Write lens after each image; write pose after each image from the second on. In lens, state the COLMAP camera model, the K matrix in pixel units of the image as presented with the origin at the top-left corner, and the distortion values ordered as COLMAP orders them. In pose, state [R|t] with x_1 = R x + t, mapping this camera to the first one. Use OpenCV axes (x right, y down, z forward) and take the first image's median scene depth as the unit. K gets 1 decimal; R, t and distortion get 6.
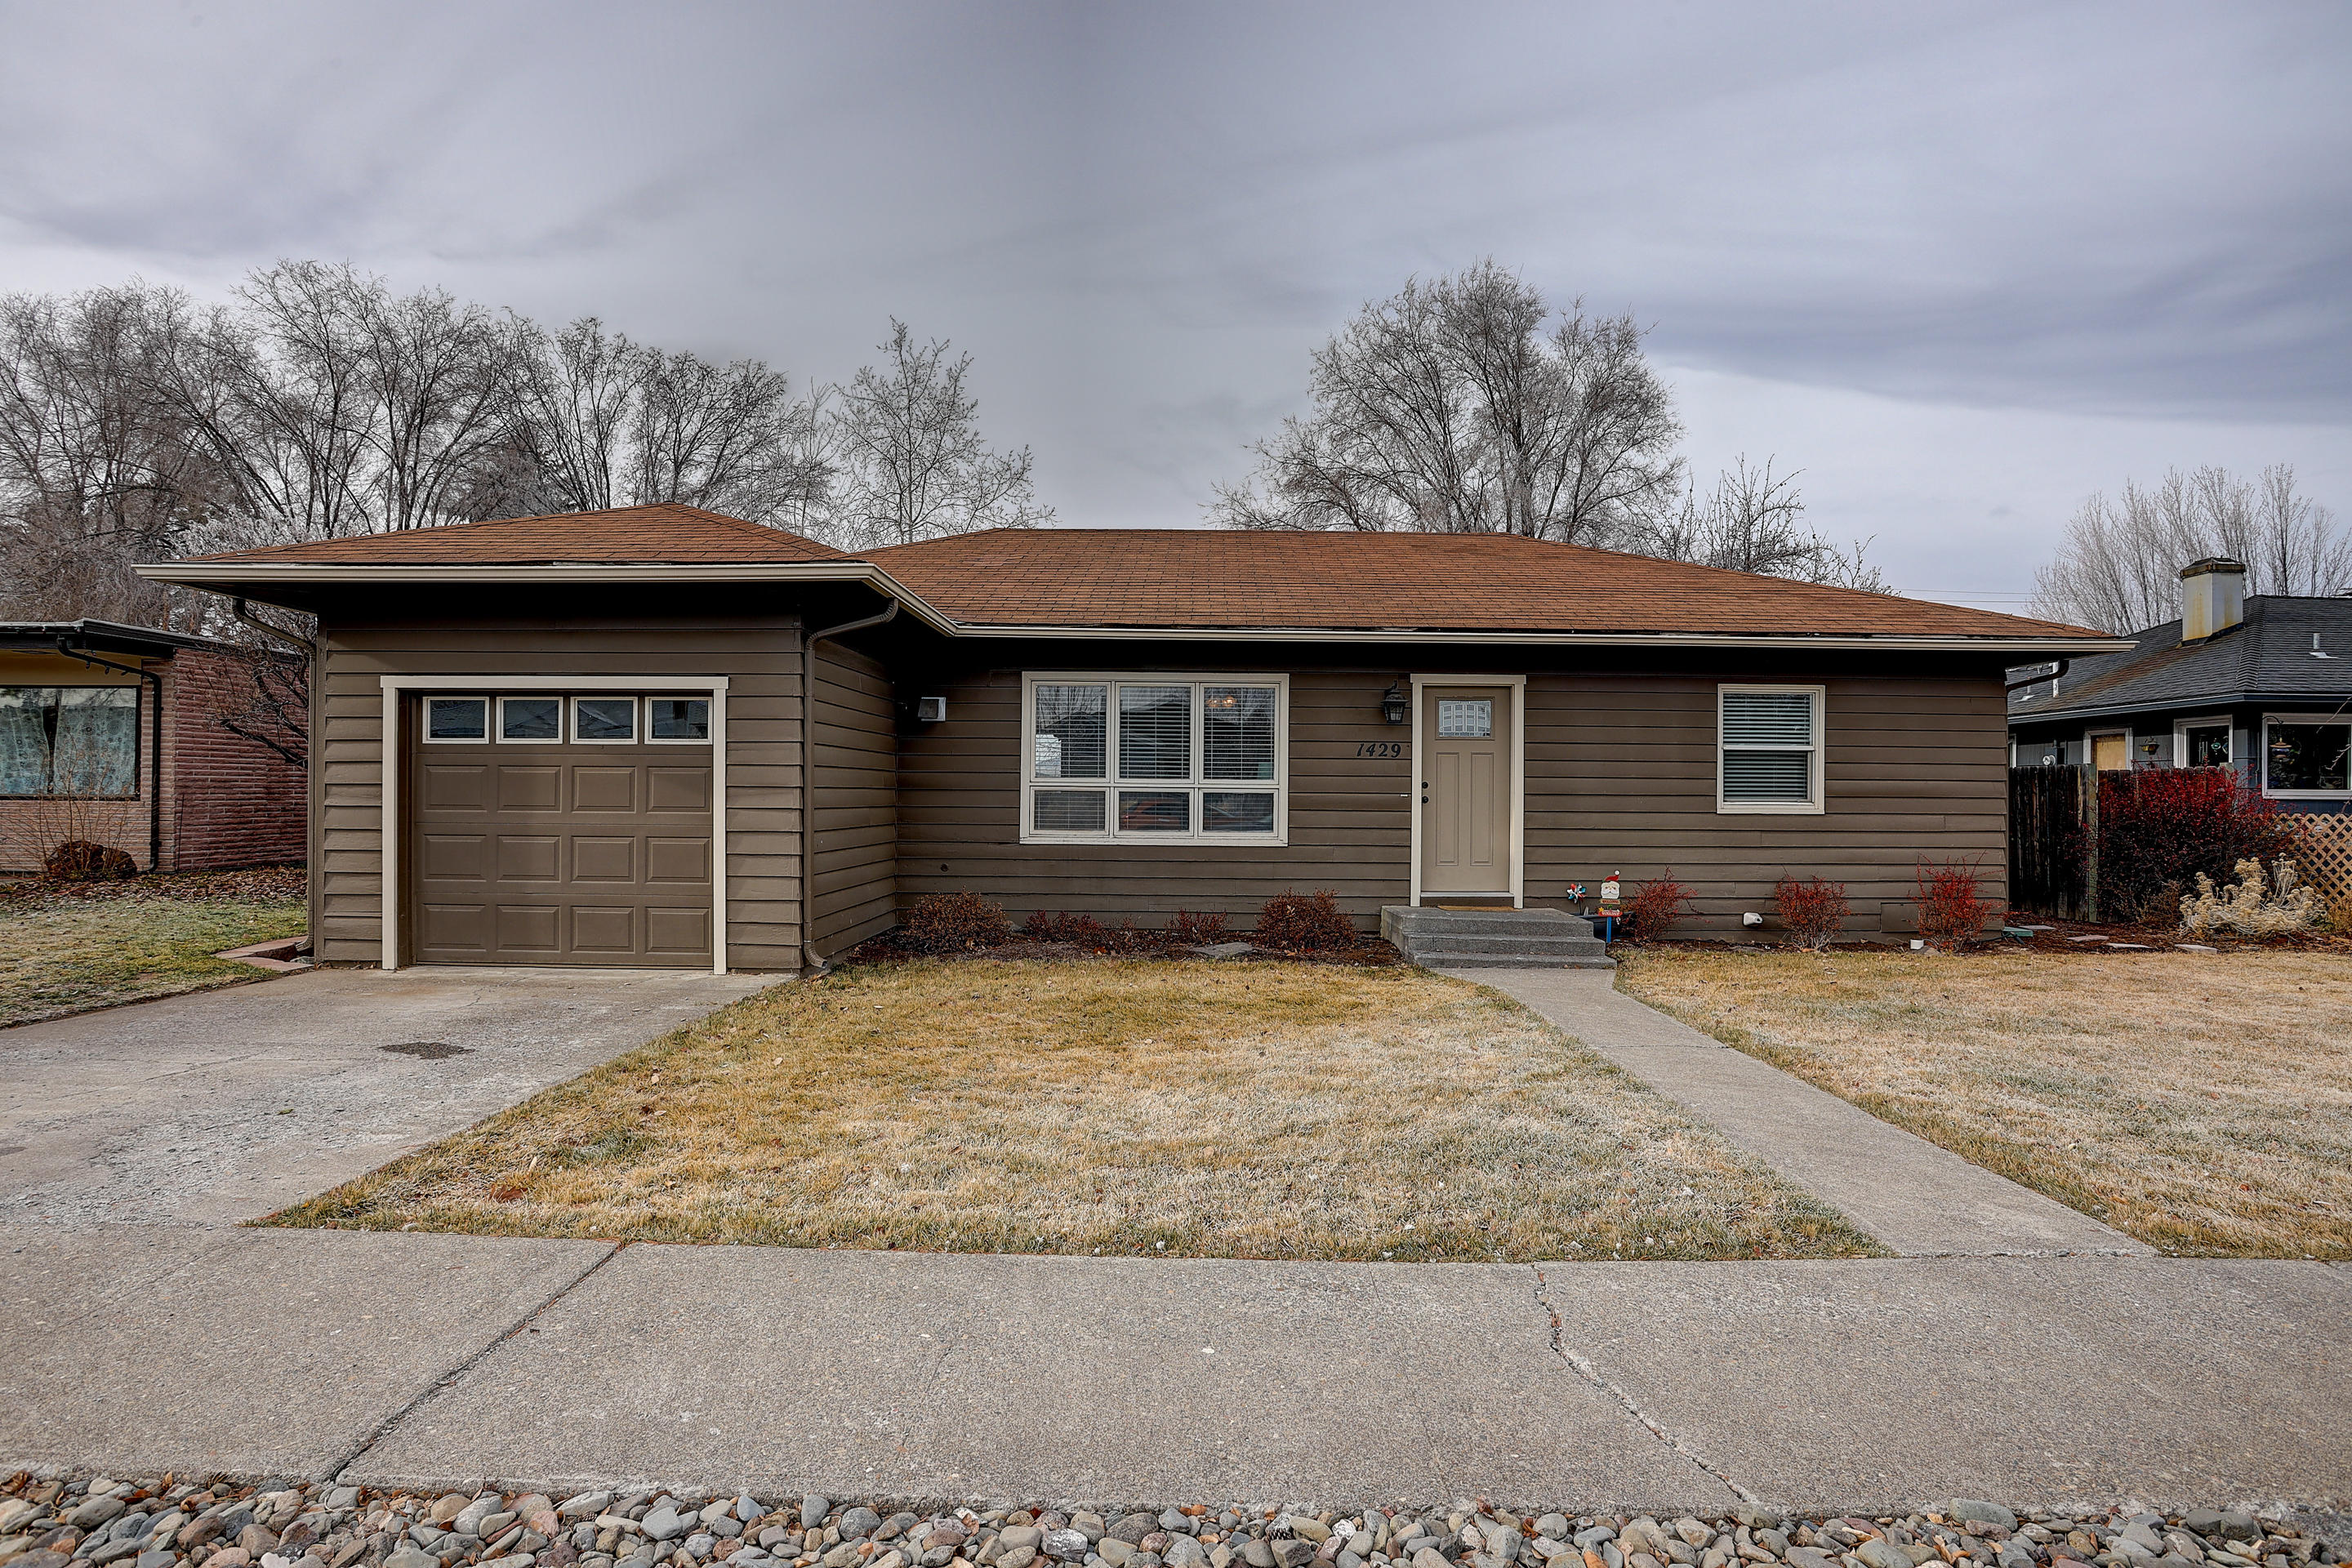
lens RADIAL K [[1140.5, 0, 1191.8], [0, 1140.5, 792.7], [0, 0, 1]] dist [-0.081500, 0.035784]
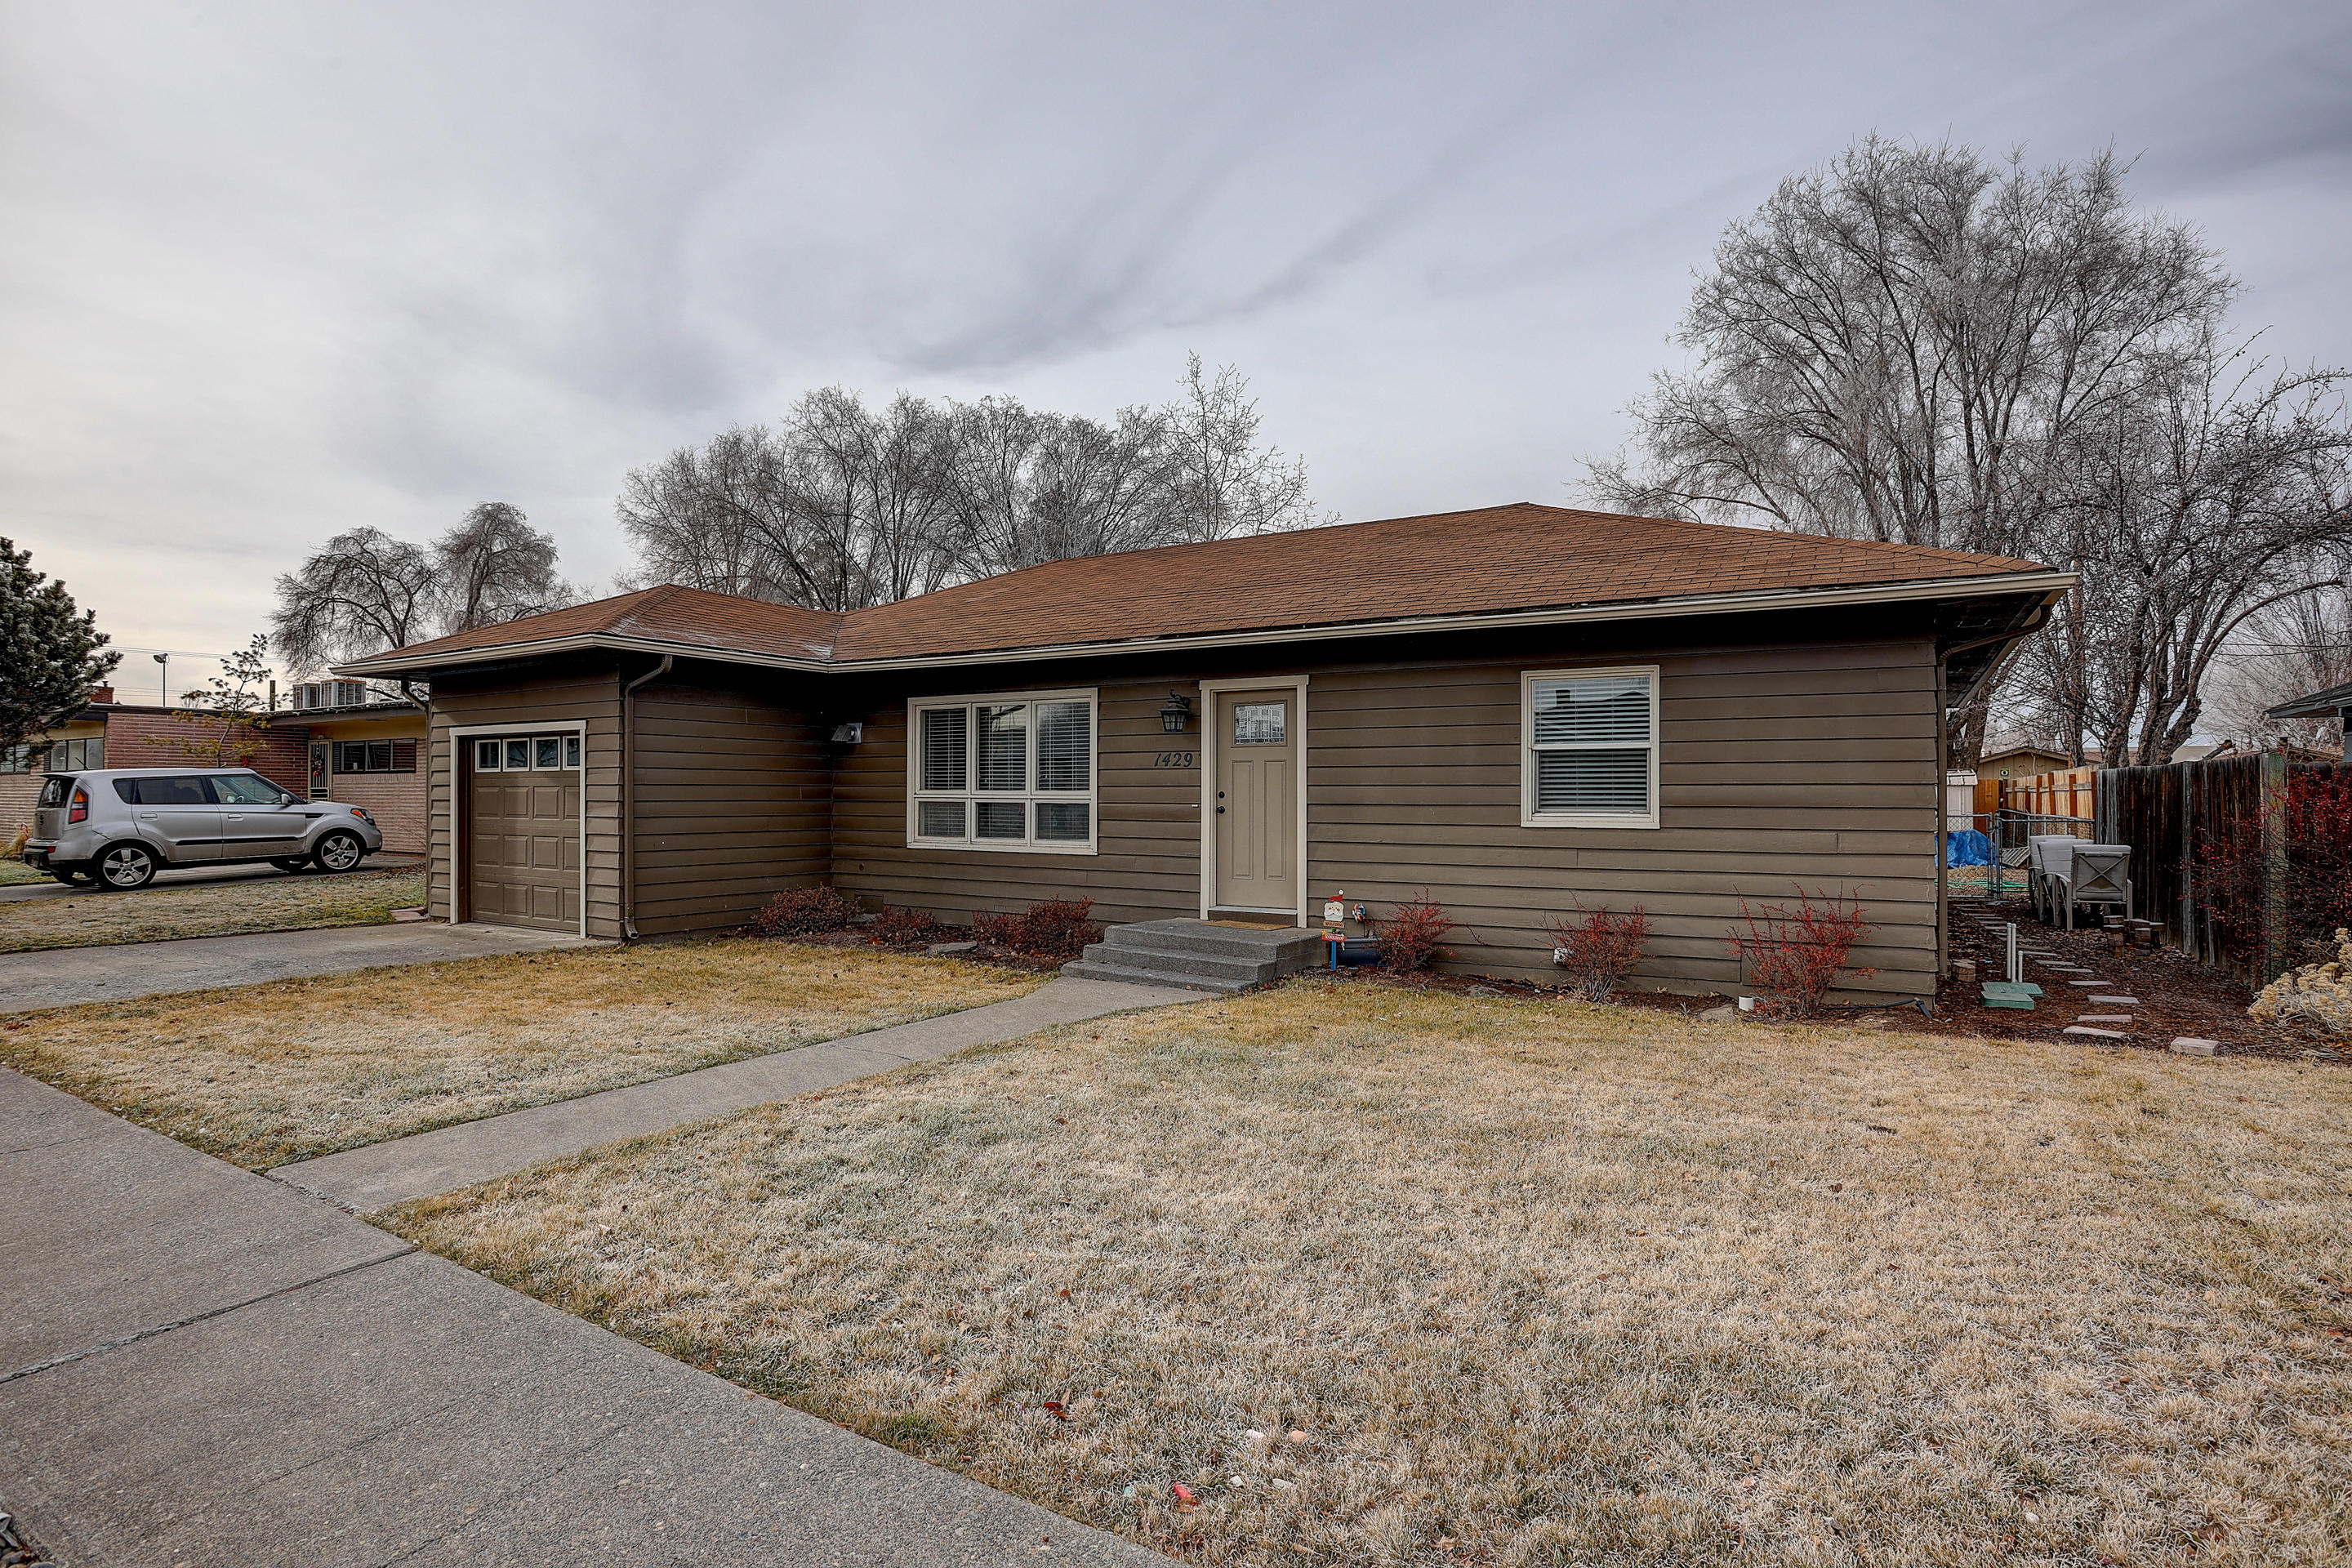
lens RADIAL K [[1176.6, 0, 1190.6], [0, 1176.6, 792.6], [0, 0, 1]] dist [-0.076650, 0.034873]
pose [[0.861501, -0.006847, -0.507710, 0.697554], [0.004728, 0.999974, -0.005464, -0.003235], [0.507735, 0.002306, 0.861511, 0.127476]]
